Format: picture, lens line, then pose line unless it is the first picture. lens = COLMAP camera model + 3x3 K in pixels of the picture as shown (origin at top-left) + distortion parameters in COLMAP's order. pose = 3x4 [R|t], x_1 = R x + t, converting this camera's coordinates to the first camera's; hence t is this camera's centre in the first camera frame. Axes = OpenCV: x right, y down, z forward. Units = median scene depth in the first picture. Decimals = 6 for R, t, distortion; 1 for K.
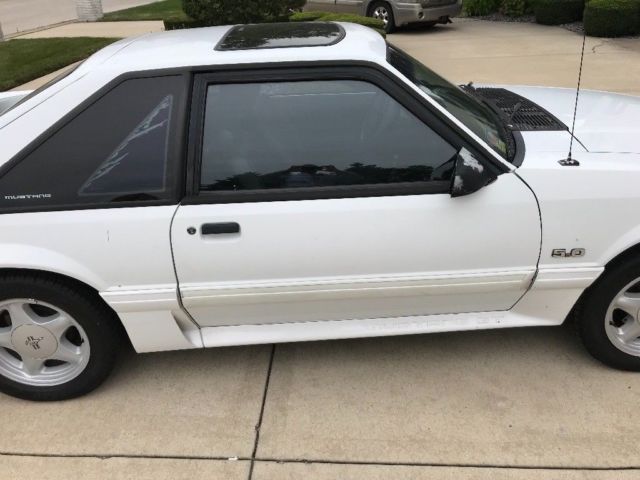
lens RADIAL K [[536.7, 0, 320.0], [0, 536.7, 240.0], [0, 0, 1]] dist [-0.022556, 0.014141]
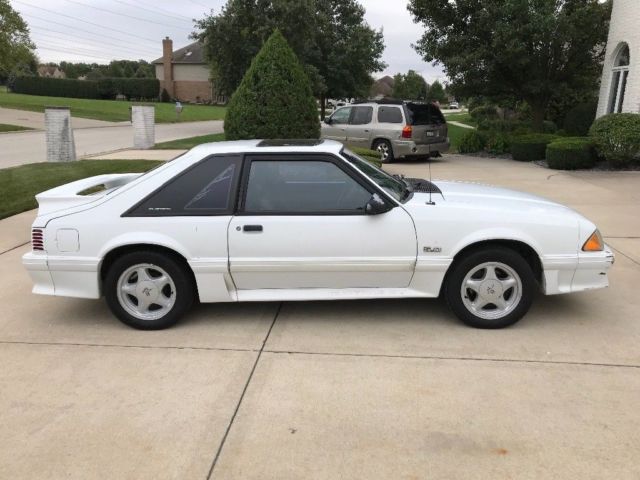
lens RADIAL K [[536.7, 0, 320.0], [0, 536.7, 240.0], [0, 0, 1]] dist [-0.022556, 0.014141]
pose [[0.998768, 0.032997, -0.037071, 0.123161], [-0.040848, 0.970790, -0.236428, 0.424033], [0.028187, 0.237651, 0.970942, -0.811650]]
